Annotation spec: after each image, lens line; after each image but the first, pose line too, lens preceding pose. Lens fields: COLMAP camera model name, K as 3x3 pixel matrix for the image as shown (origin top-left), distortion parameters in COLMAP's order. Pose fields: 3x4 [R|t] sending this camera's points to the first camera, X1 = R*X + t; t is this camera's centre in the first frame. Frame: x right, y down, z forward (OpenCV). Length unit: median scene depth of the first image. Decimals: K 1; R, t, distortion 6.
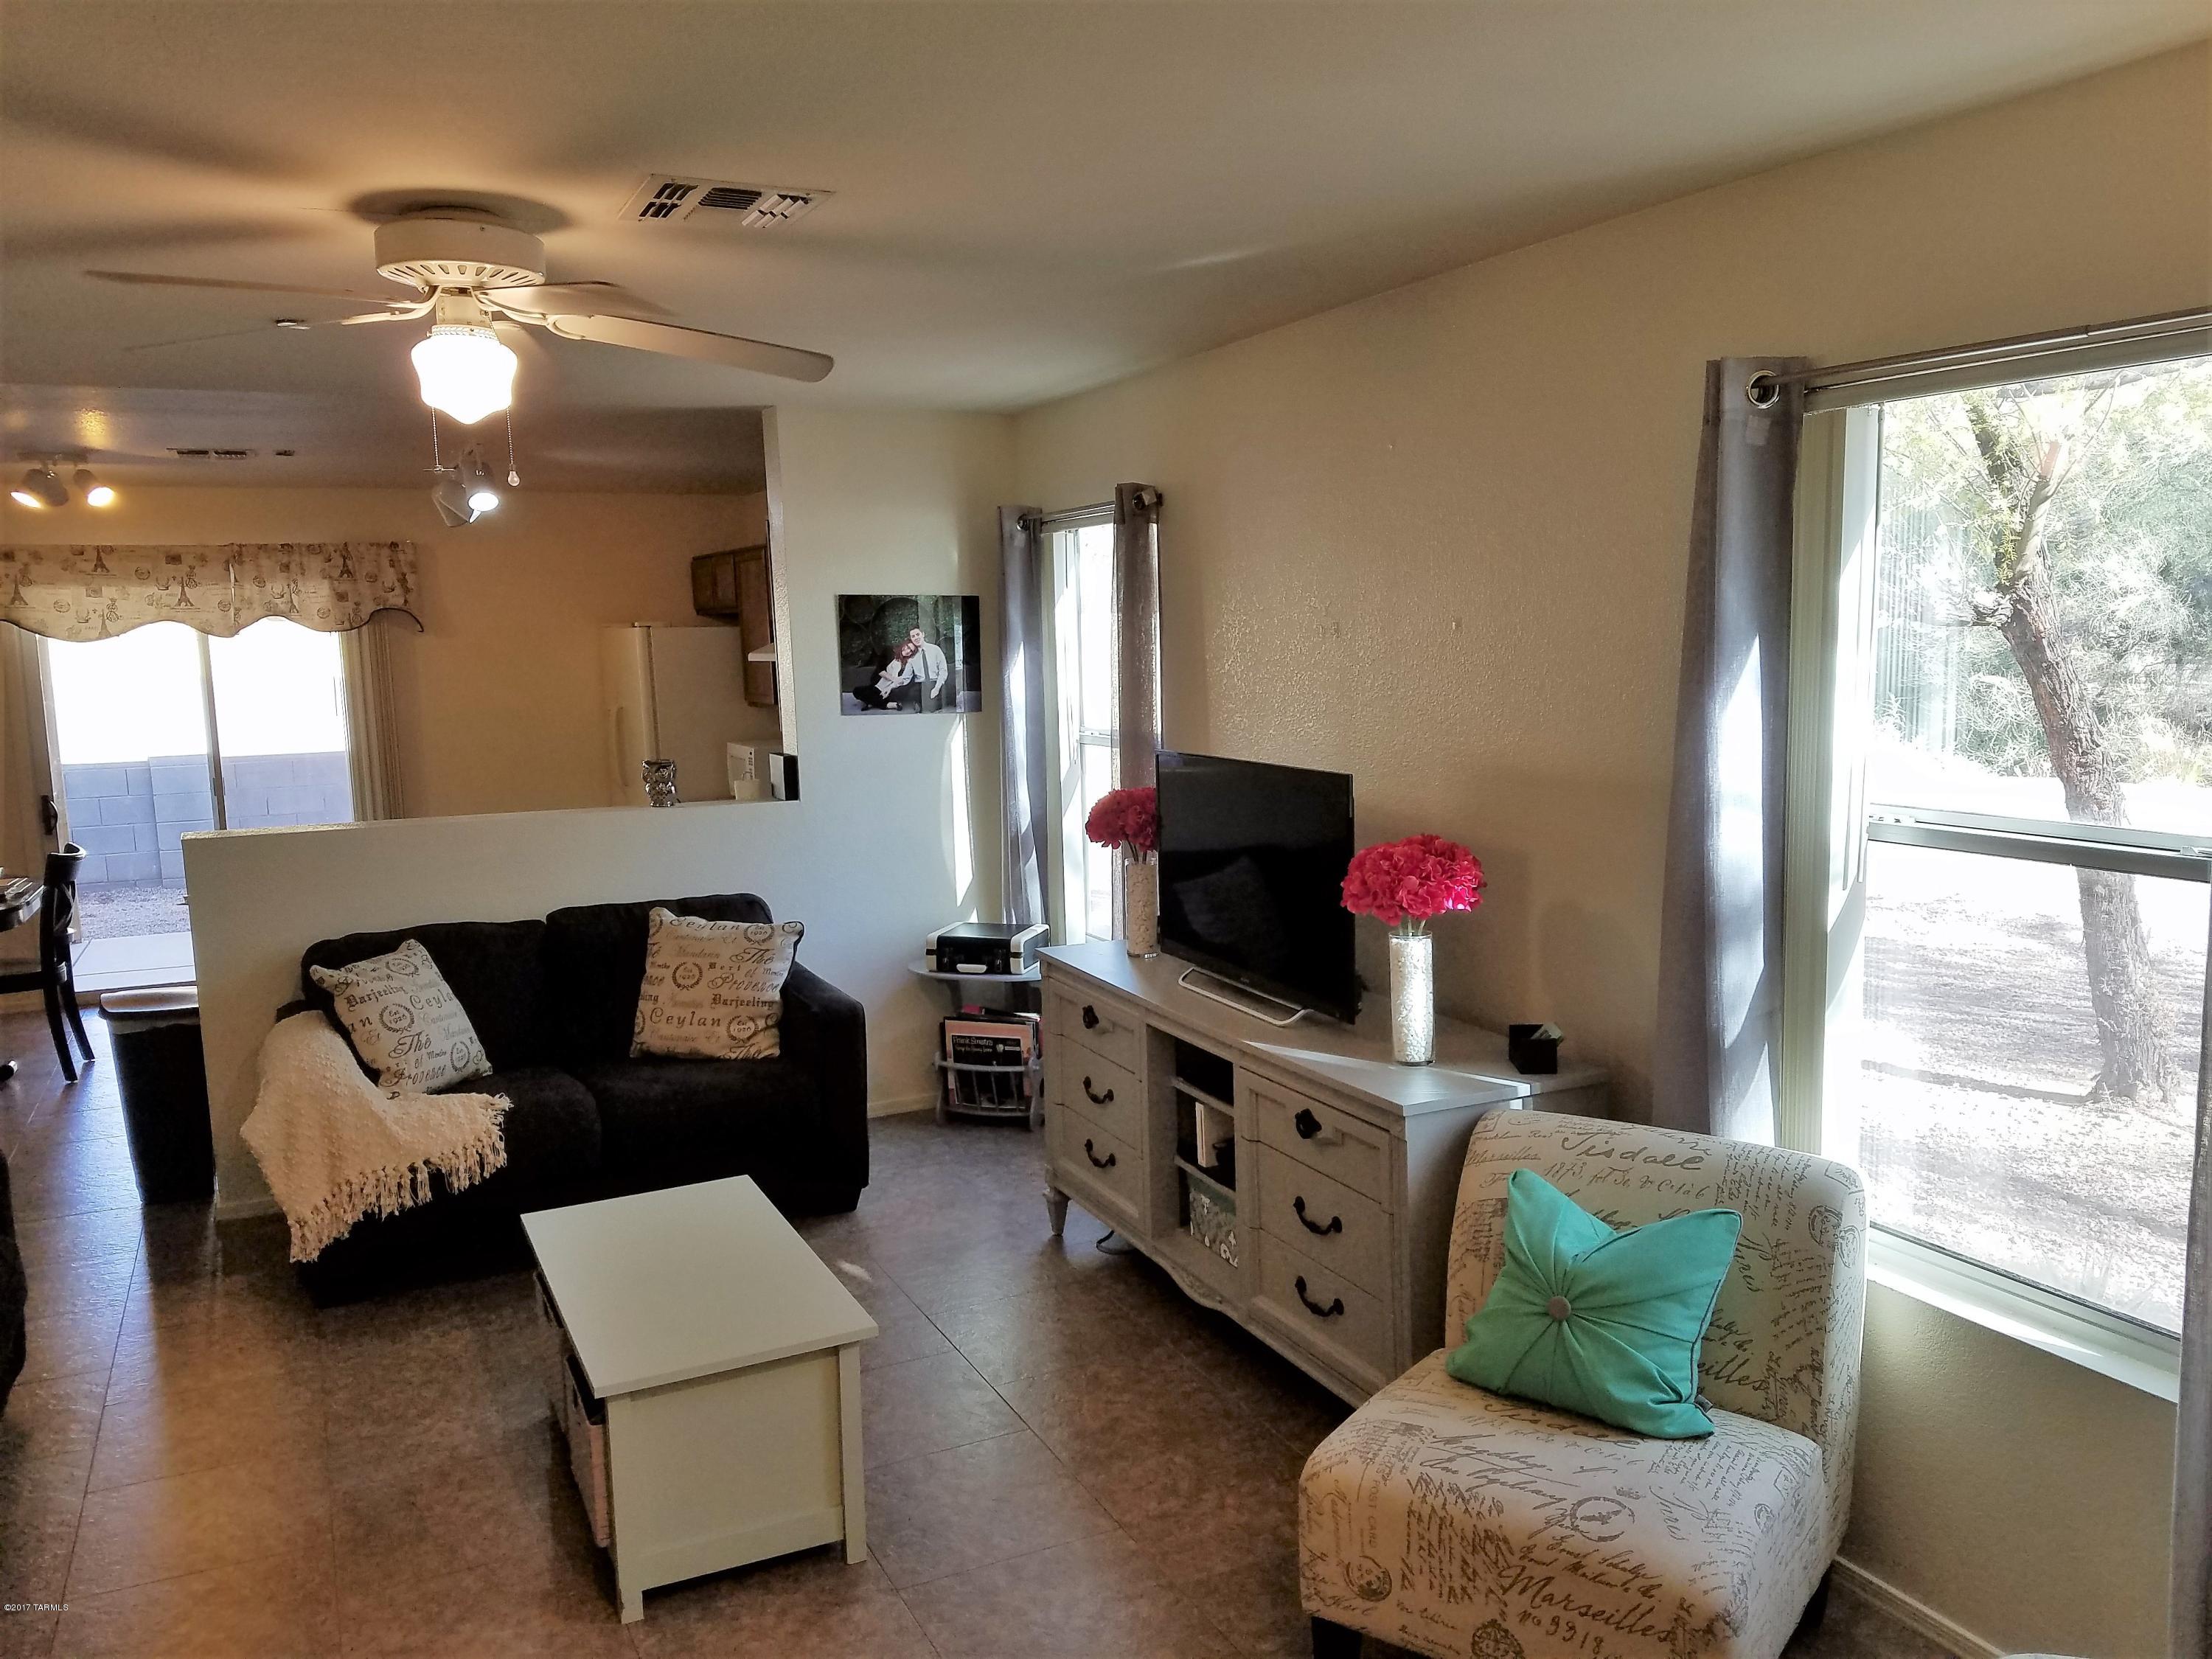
lens RADIAL K [[1660.0, 0, 1099.4], [0, 1660.0, 868.8], [0, 0, 1]] dist [0.133712, -0.227492]
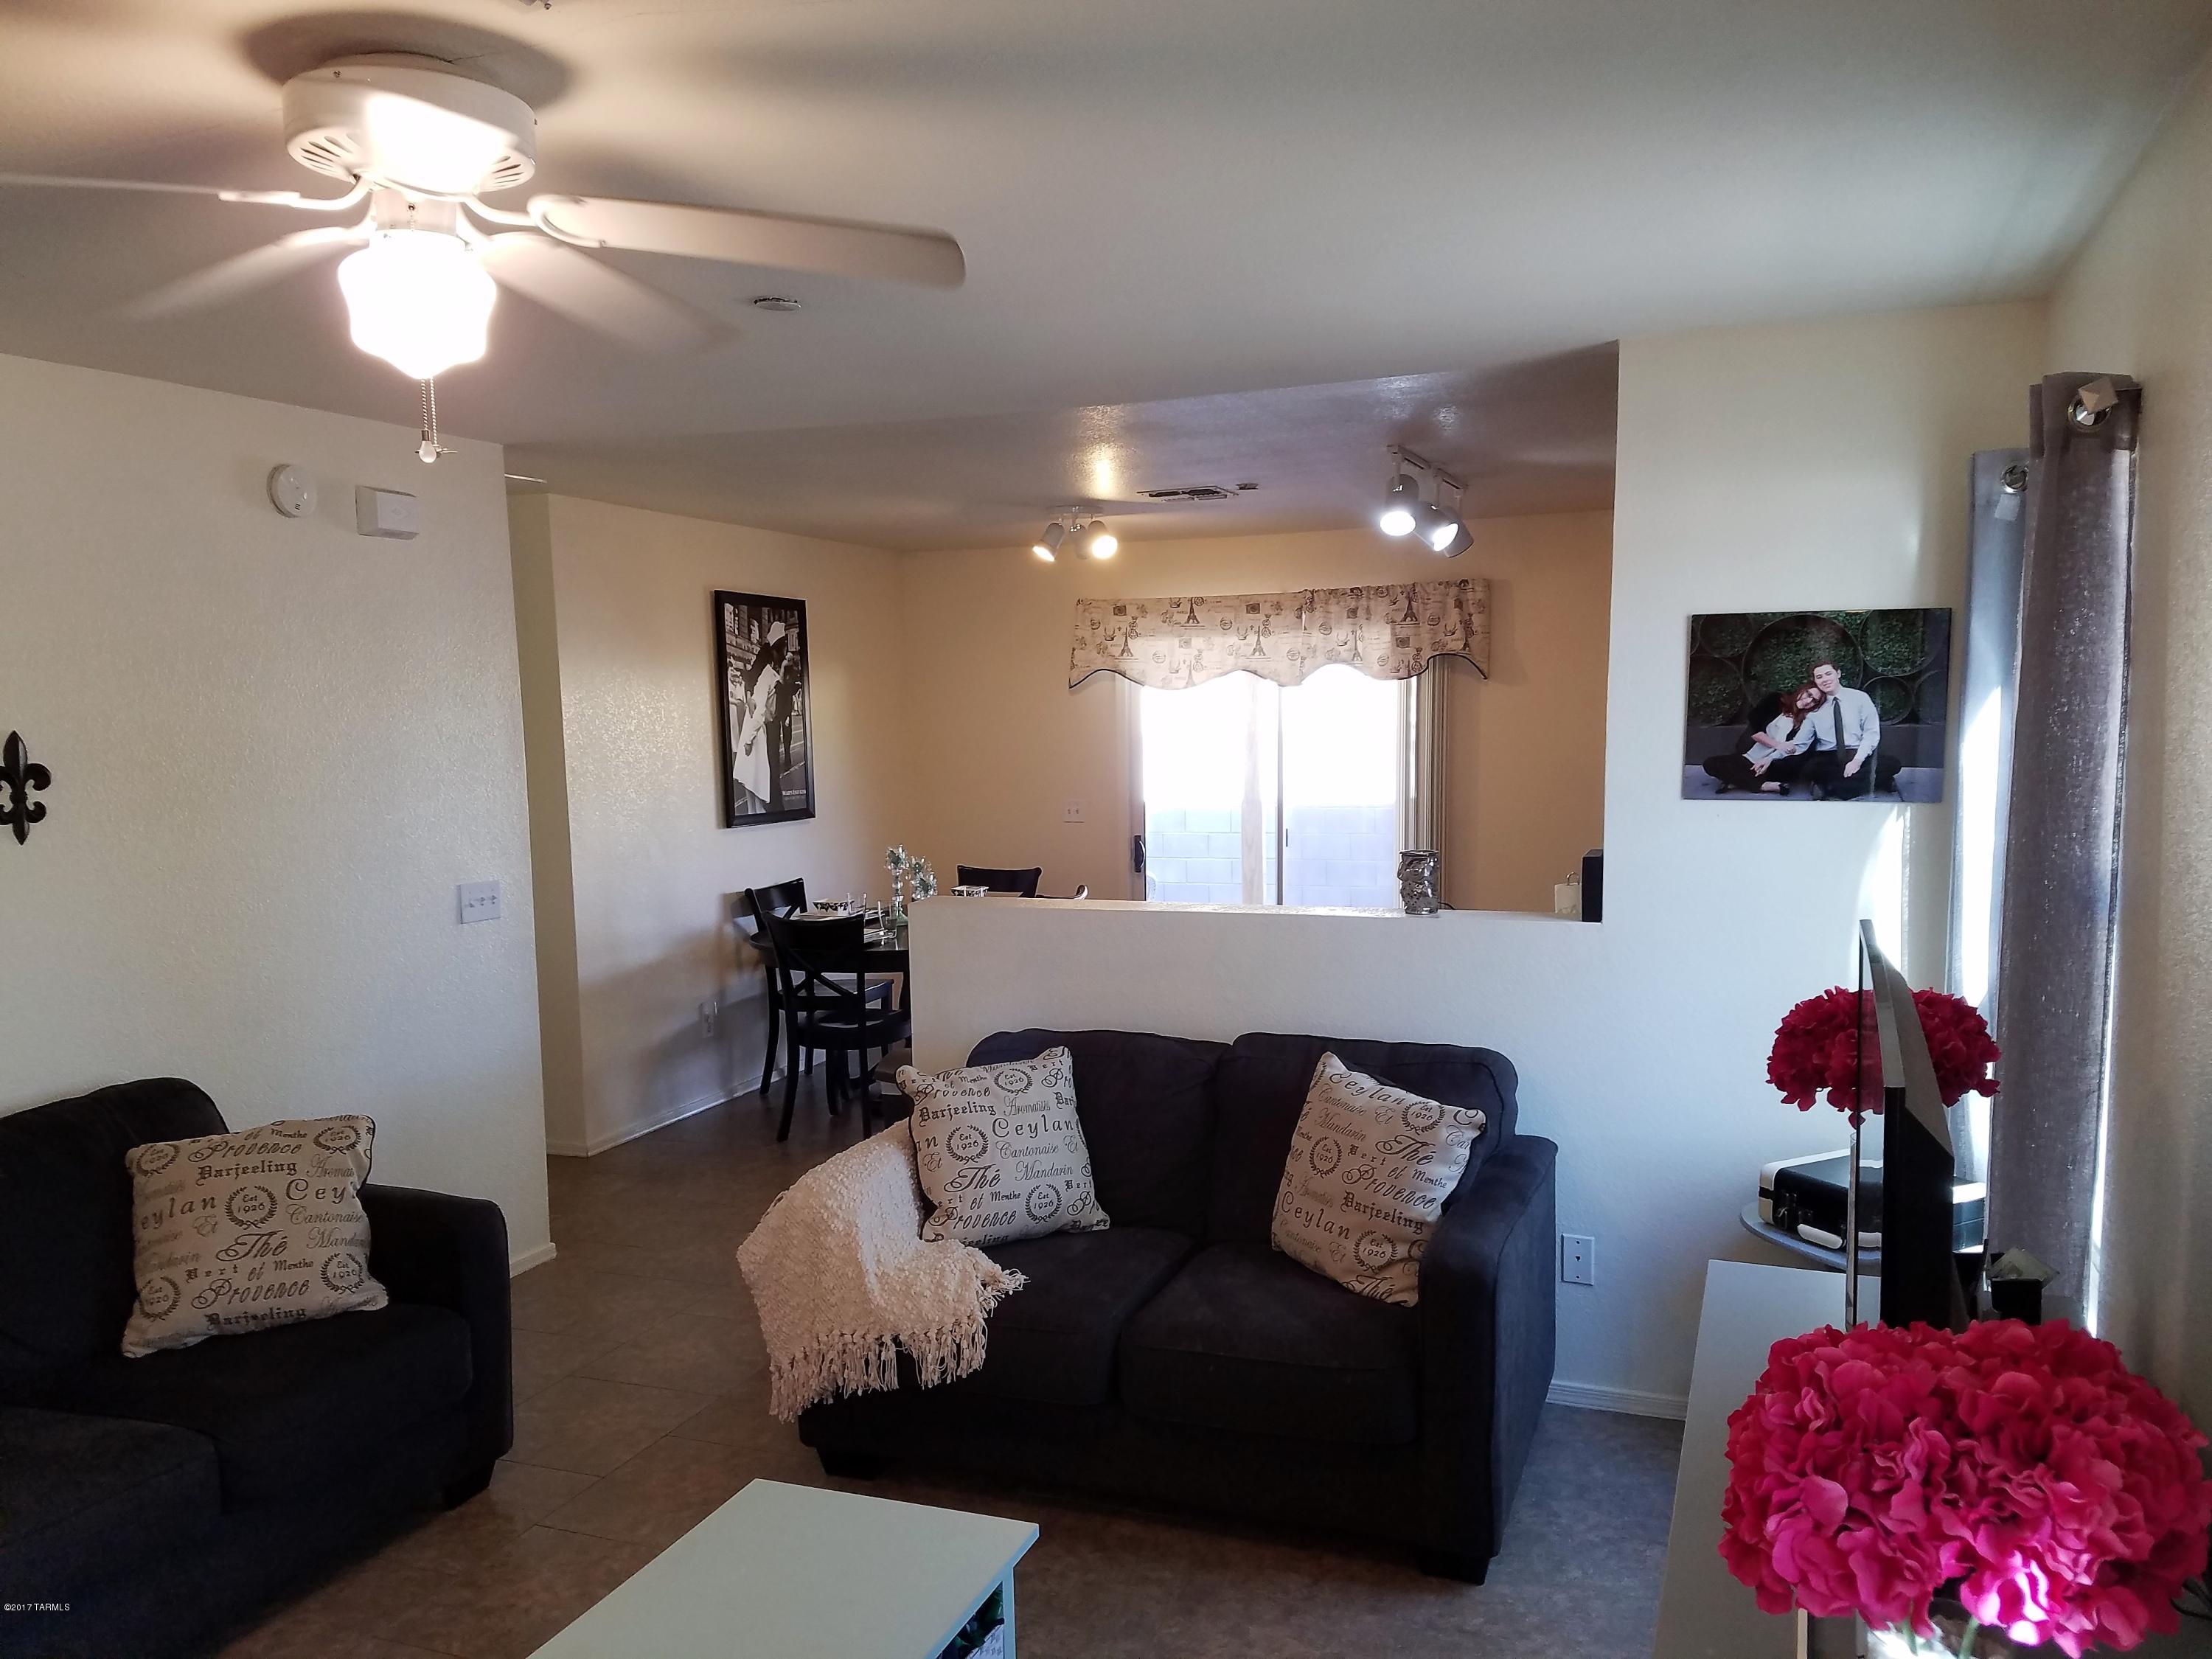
lens RADIAL K [[1648.3, 0, 1099.7], [0, 1648.3, 900.5], [0, 0, 1]] dist [0.195201, -0.343366]
pose [[0.685334, 0.093576, -0.722192, 0.188793], [-0.098774, 0.994490, 0.035125, -0.060000], [0.721499, 0.047261, 0.690801, 0.432127]]
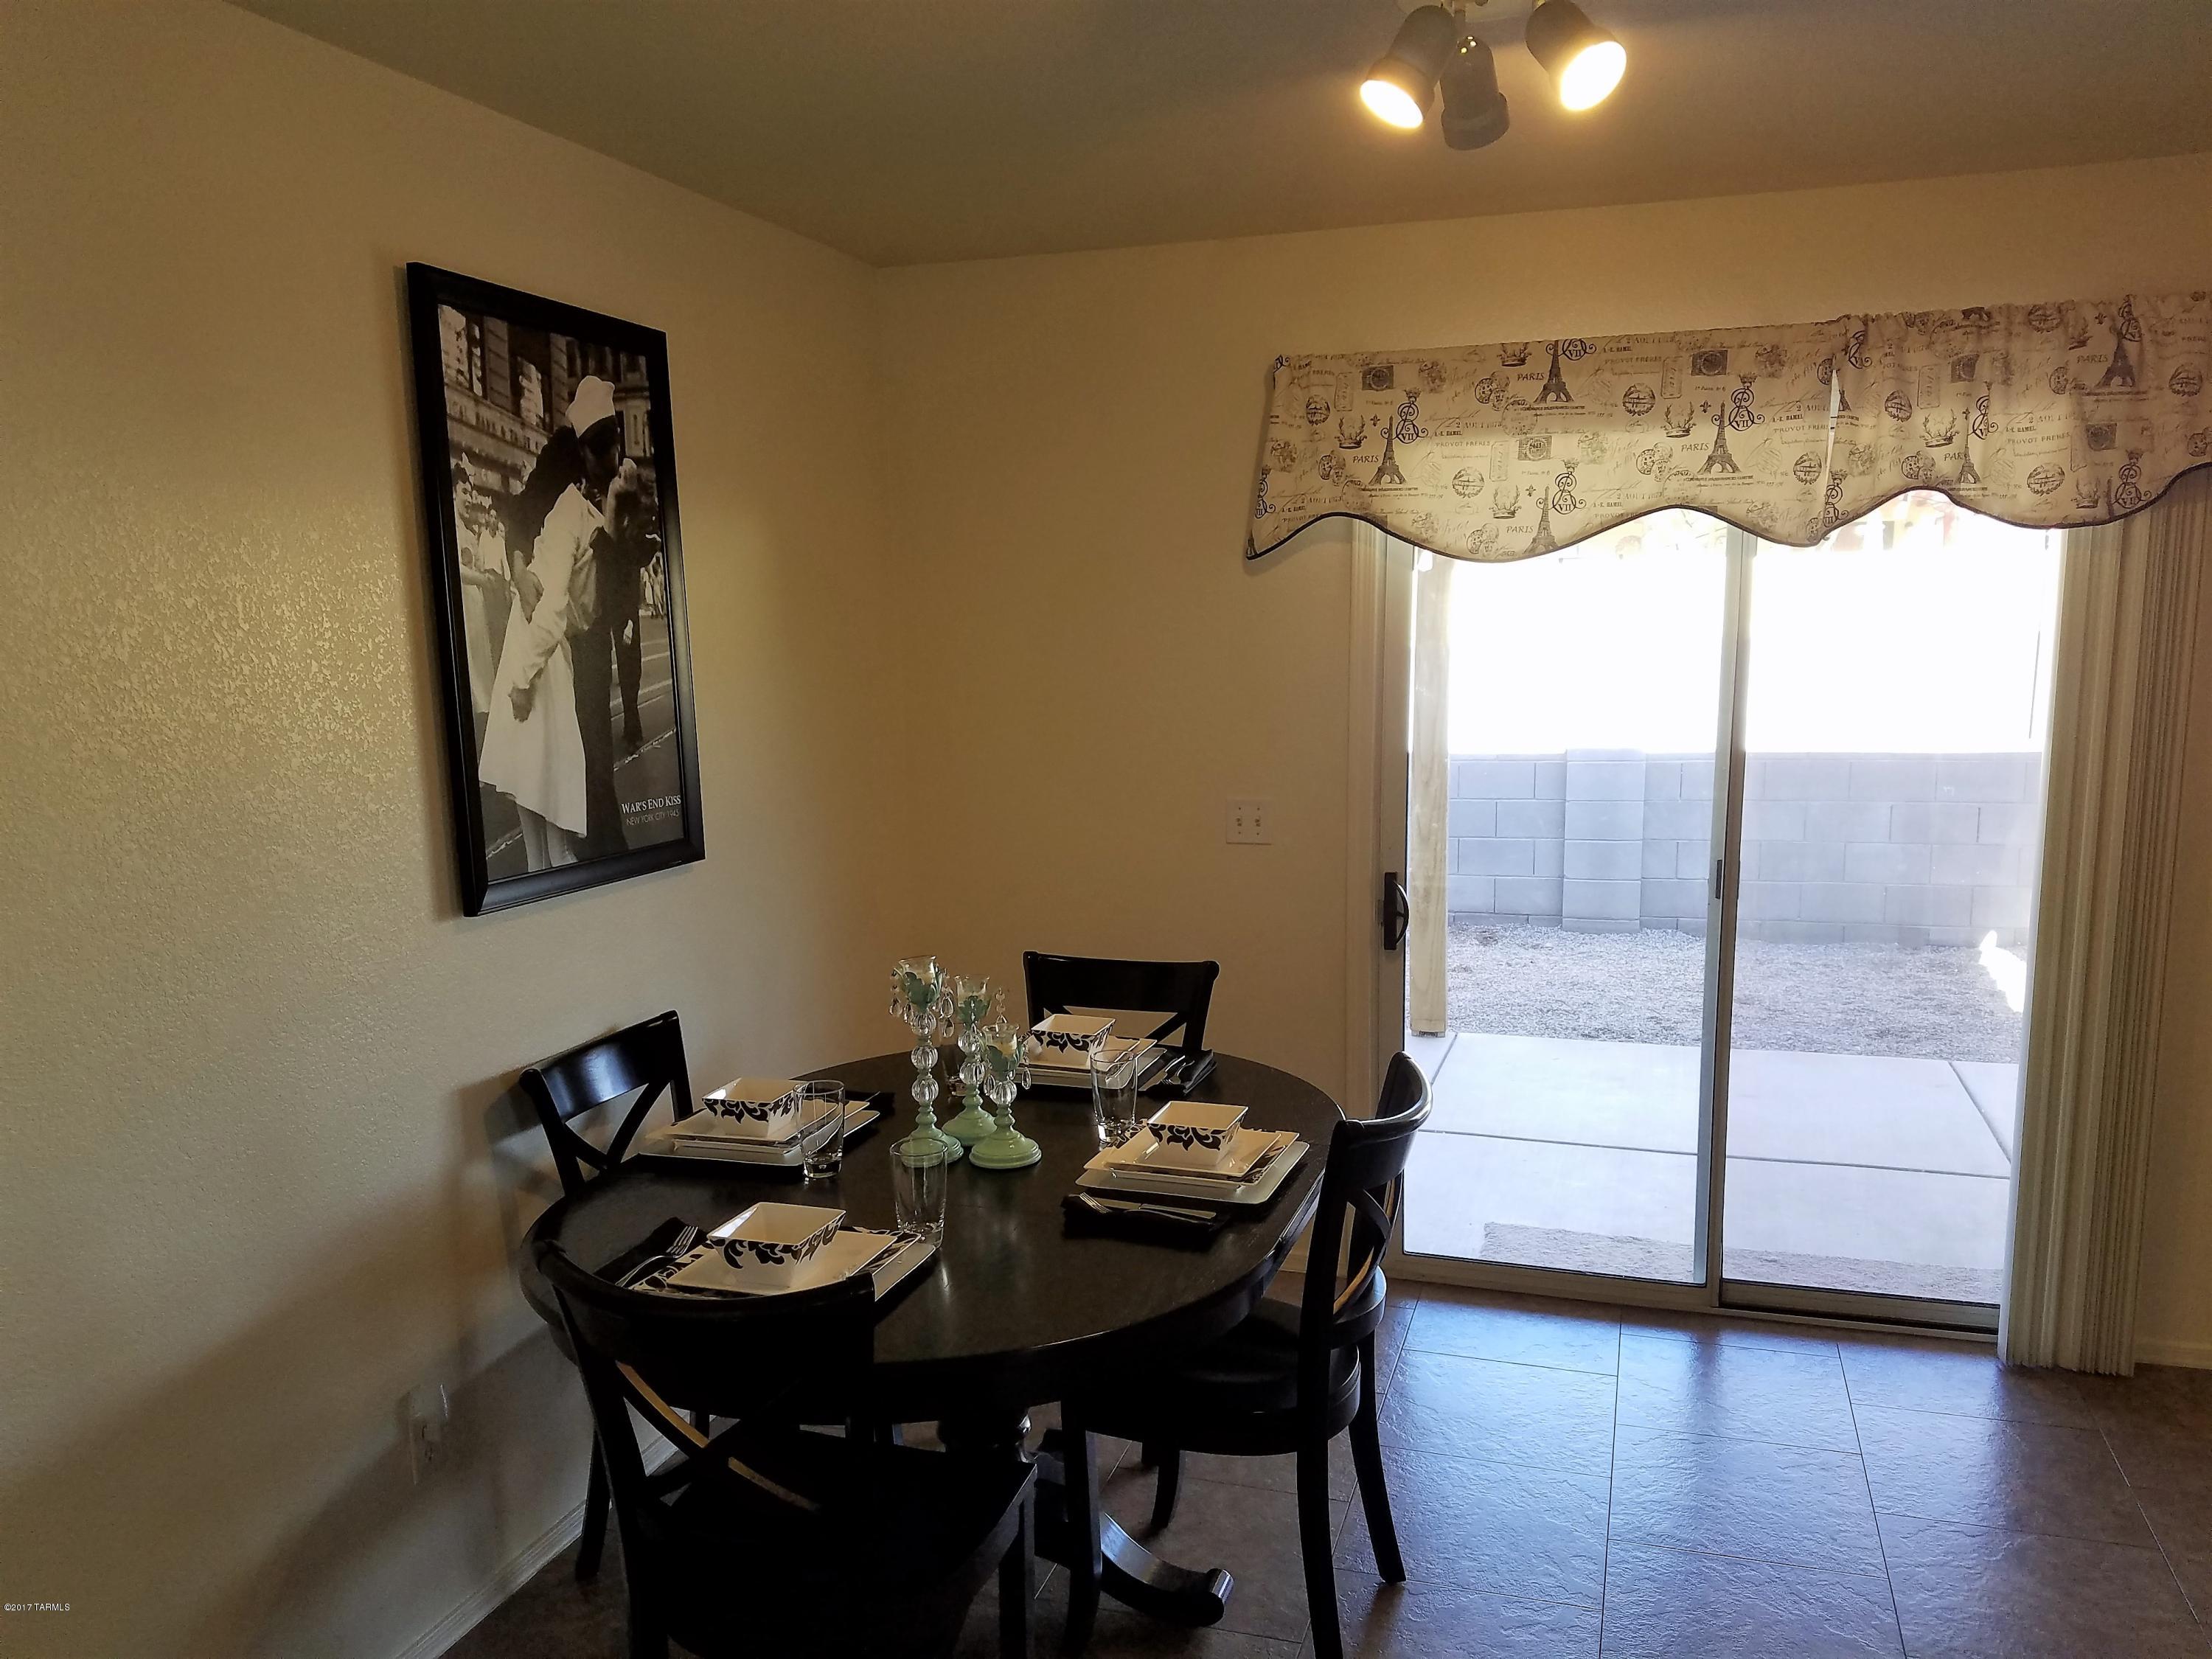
lens RADIAL K [[1714.7, 0, 1104.6], [0, 1714.7, 929.5], [0, 0, 1]] dist [0.215744, -0.401342]
pose [[0.725068, 0.127959, -0.676686, -0.549670], [-0.091610, 0.991776, 0.089381, -0.106343], [0.682557, -0.002816, 0.730827, 0.922250]]
